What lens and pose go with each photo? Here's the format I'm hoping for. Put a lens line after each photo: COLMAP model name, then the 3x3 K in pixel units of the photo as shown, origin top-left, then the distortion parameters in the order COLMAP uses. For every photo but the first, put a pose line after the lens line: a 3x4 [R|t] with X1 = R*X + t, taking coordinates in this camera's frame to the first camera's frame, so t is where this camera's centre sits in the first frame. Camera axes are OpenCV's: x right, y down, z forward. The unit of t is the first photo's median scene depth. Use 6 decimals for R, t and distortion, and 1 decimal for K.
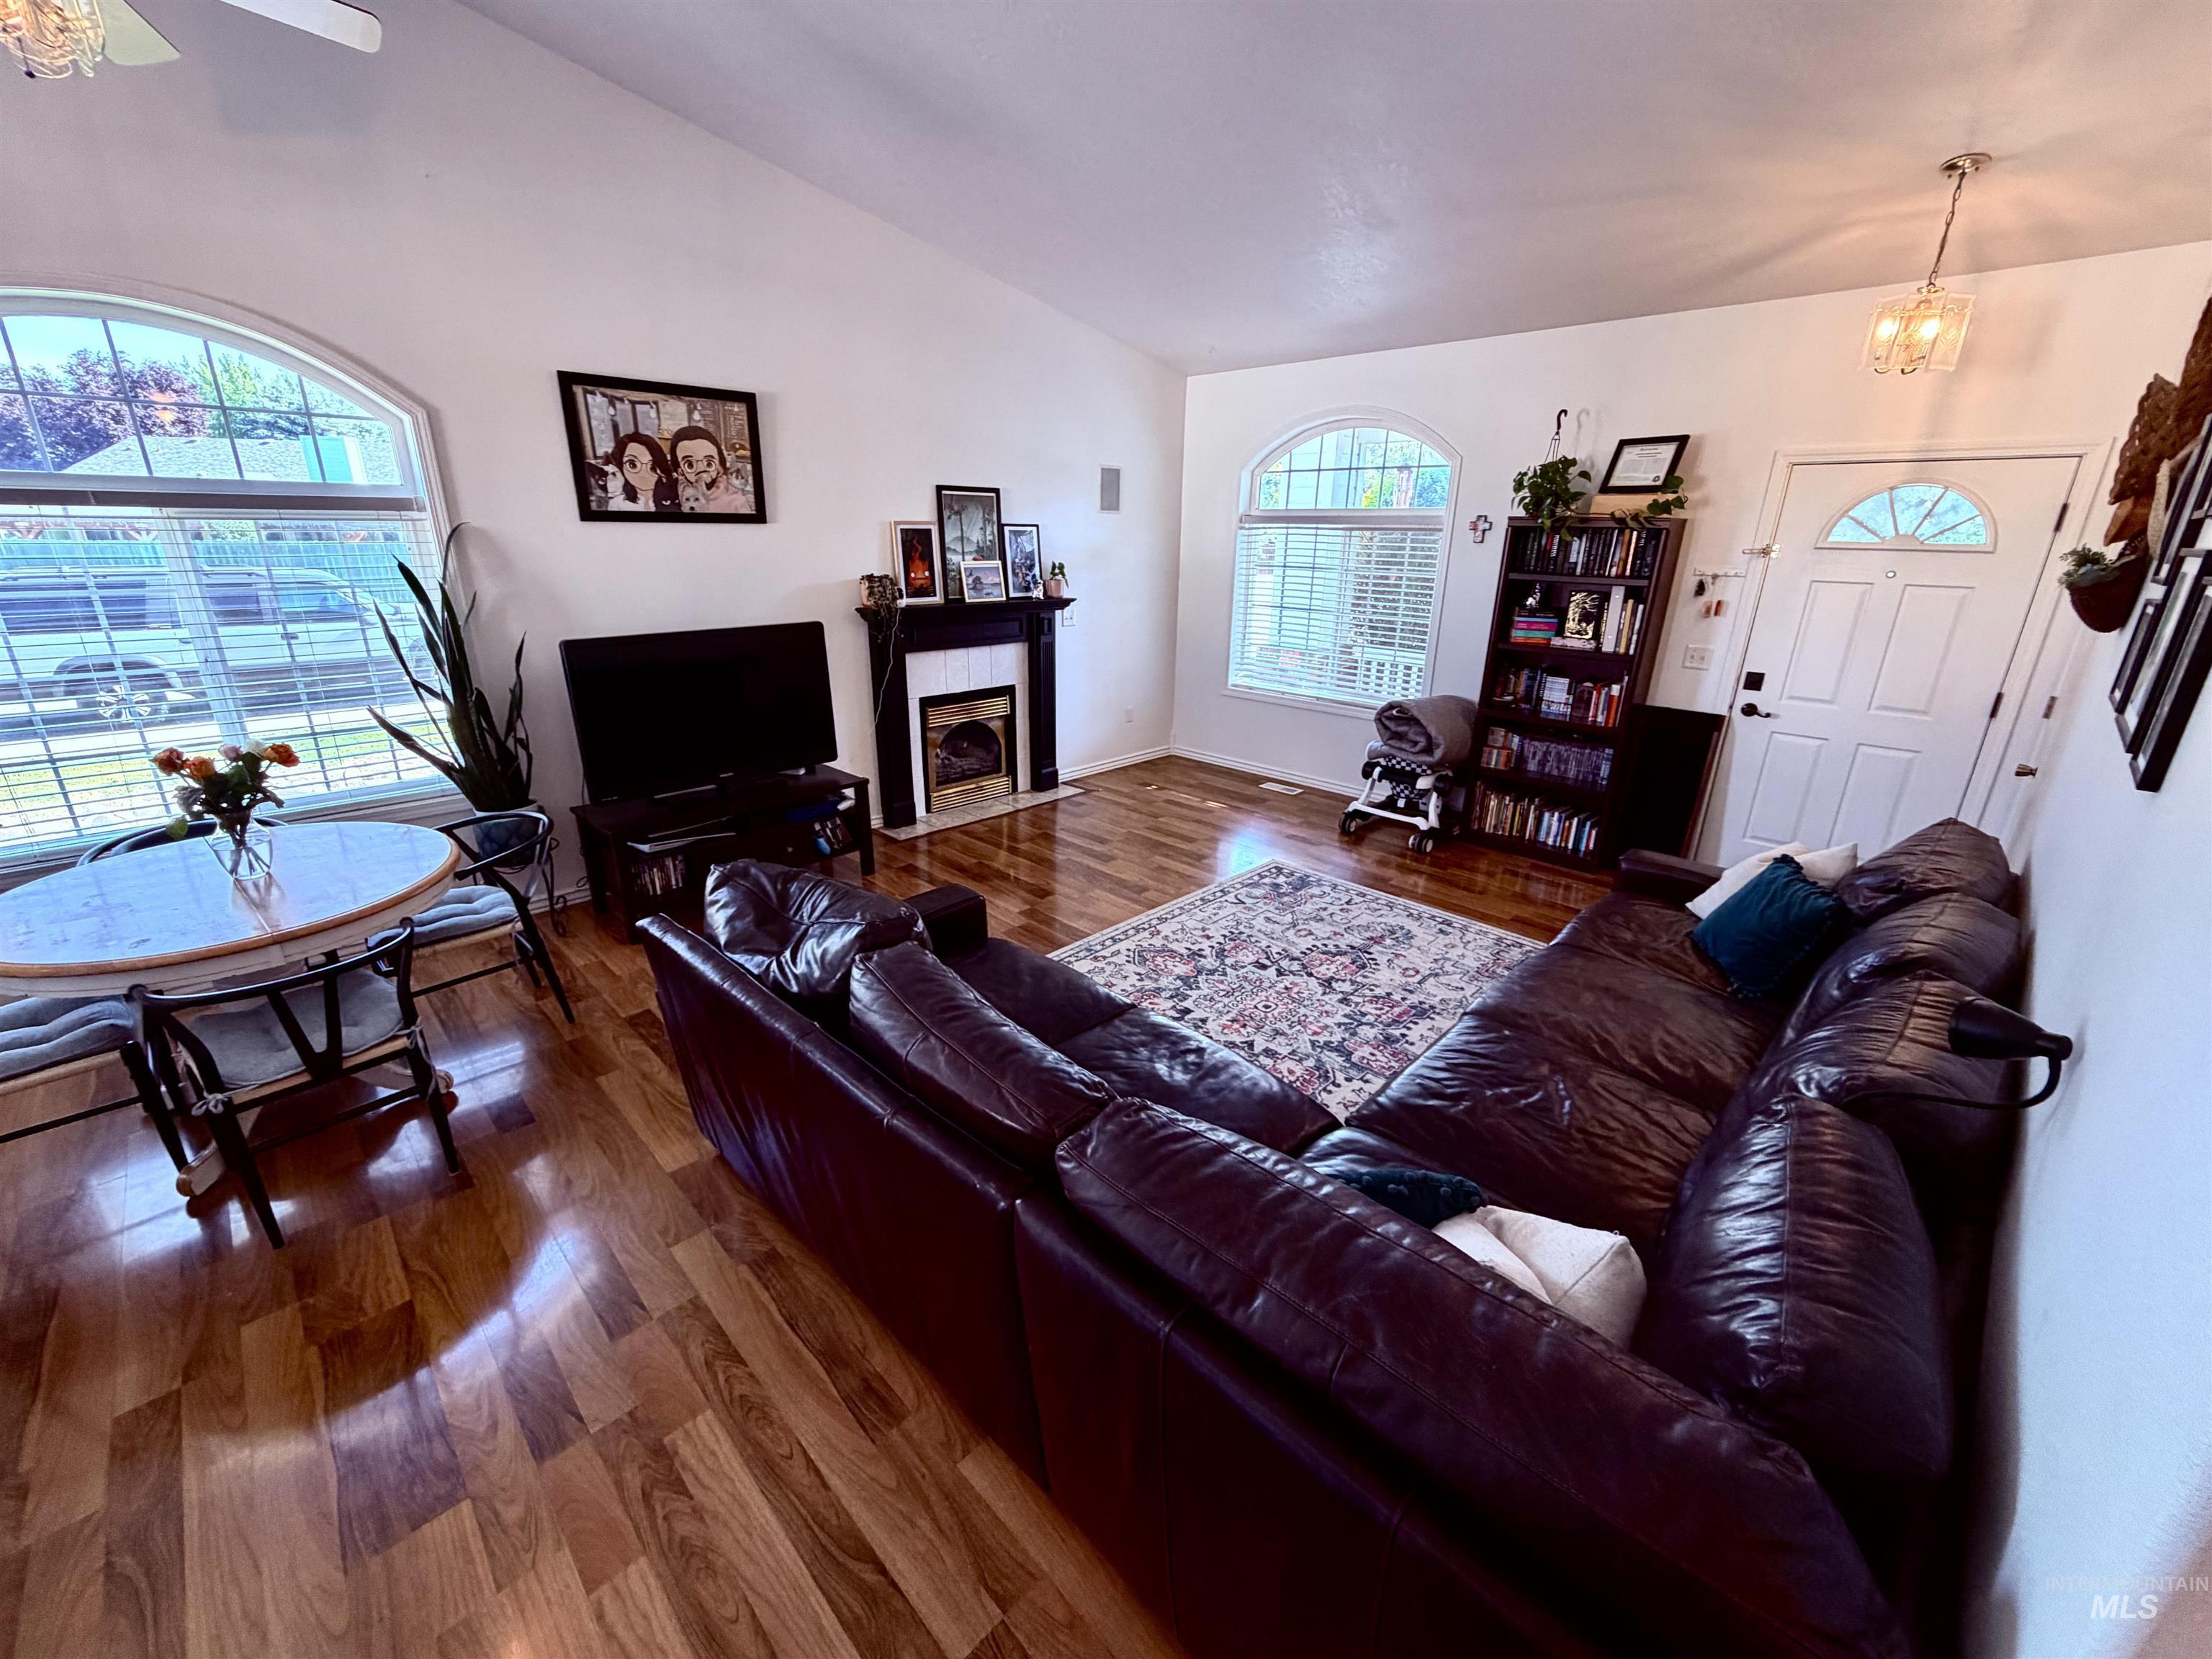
lens RADIAL K [[880.7, 0, 1096.0], [0, 880.7, 829.3], [0, 0, 1]] dist [0.000135, -0.000221]
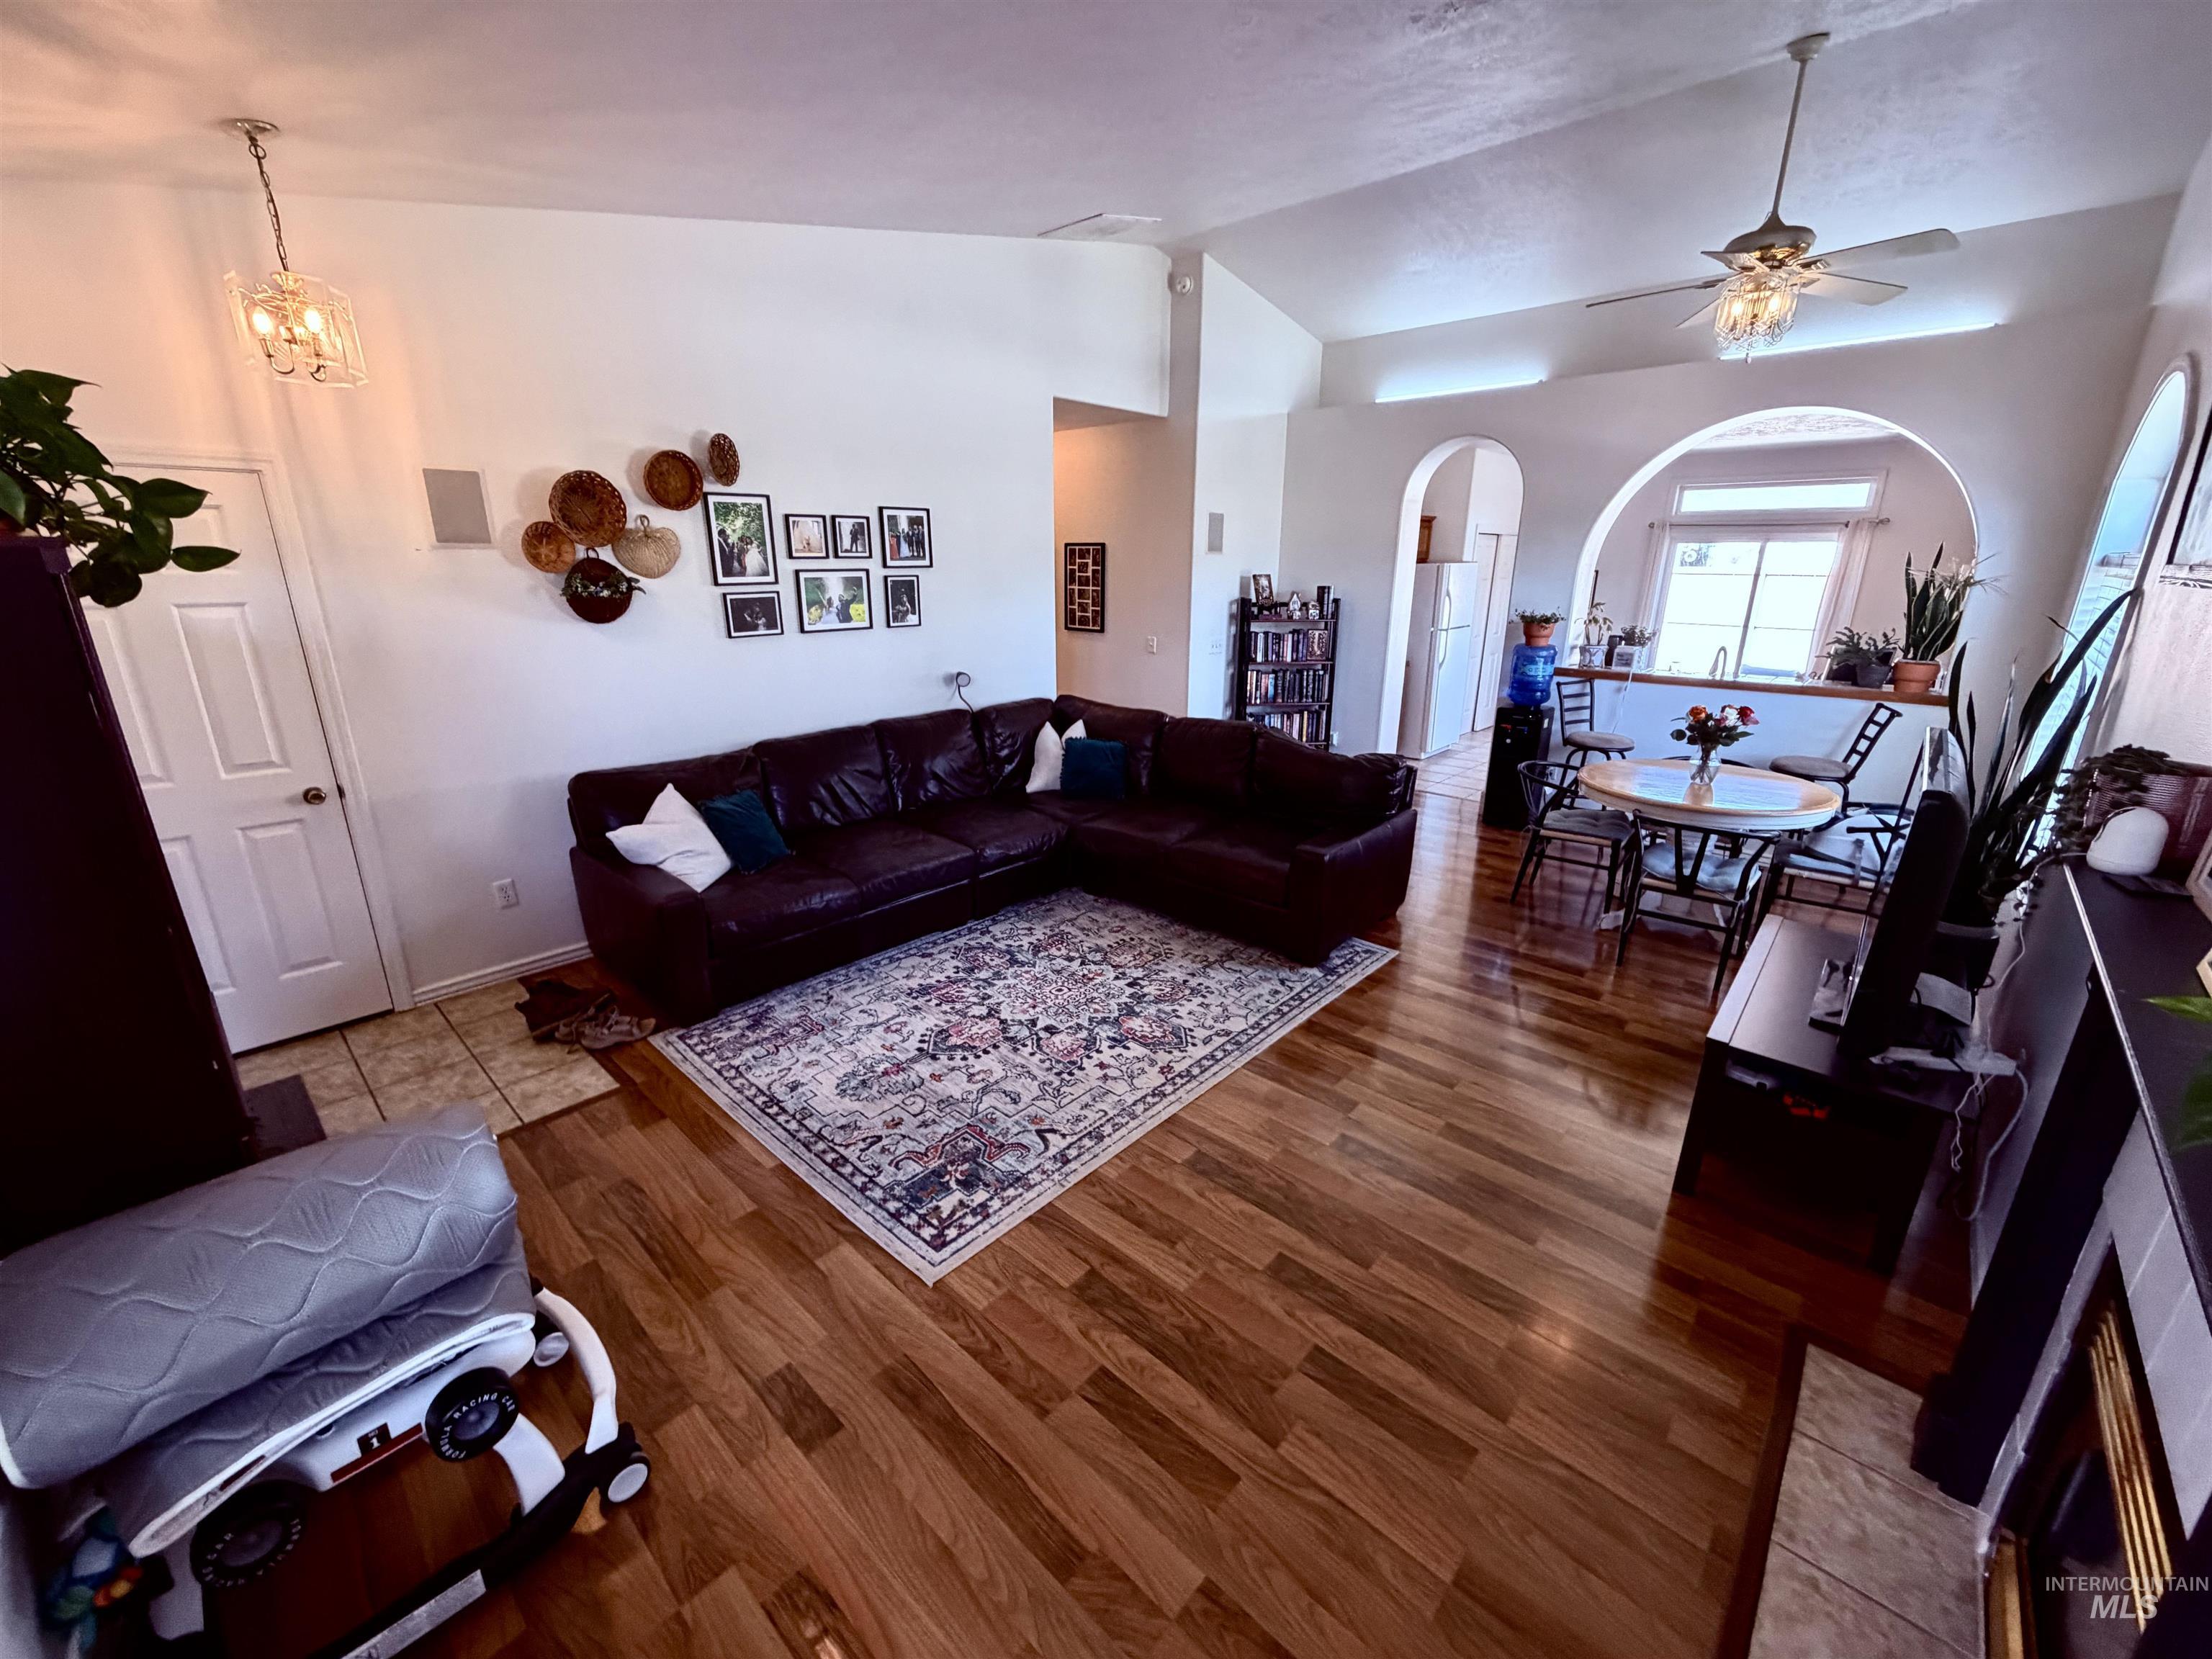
lens RADIAL K [[880.7, 0, 1104.3], [0, 880.7, 834.6], [0, 0, 1]] dist [0.000135, -0.000221]
pose [[-0.998737, -0.001467, -0.050228, 0.162790], [-0.031064, 0.803707, 0.594214, -0.527738], [0.039497, 0.595023, -0.802737, 1.500932]]
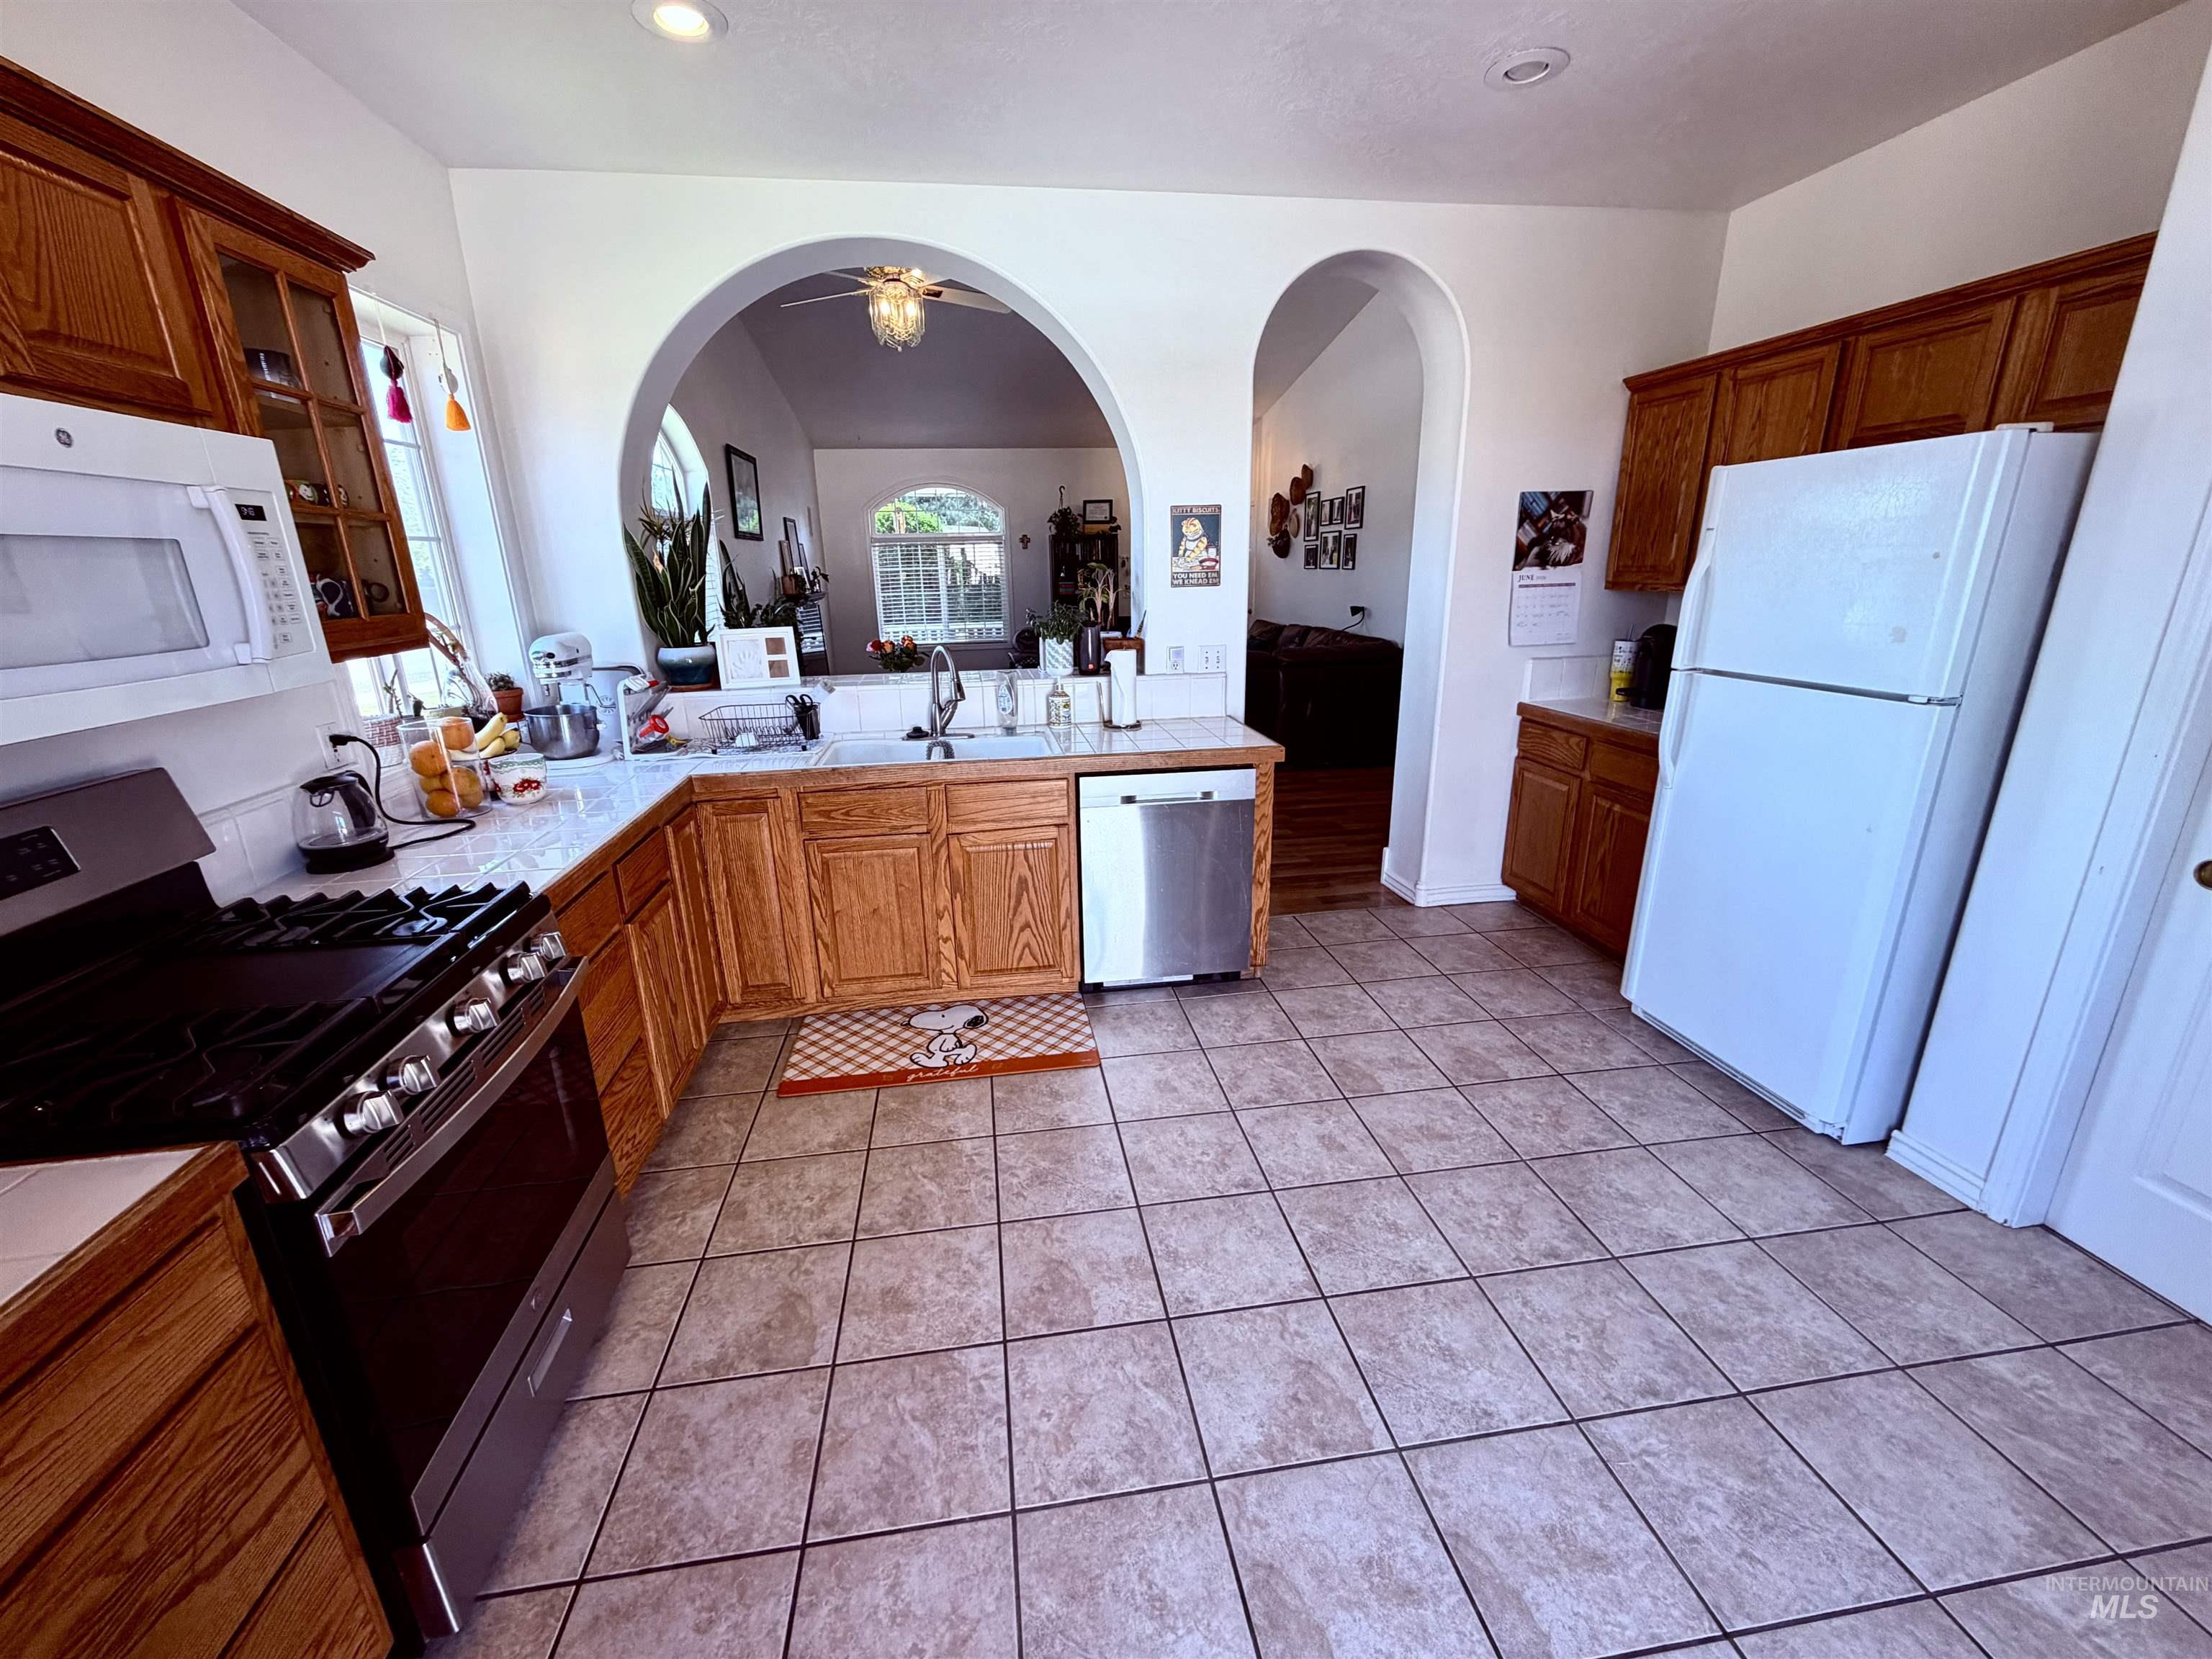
lens RADIAL K [[880.7, 0, 1097.4], [0, 880.7, 831.0], [0, 0, 1]] dist [0.000135, -0.000221]
pose [[0.588032, -0.262942, 0.764905, -1.483920], [0.292129, 0.950892, 0.102298, 0.164261], [-0.754241, 0.163296, 0.635968, -0.374632]]
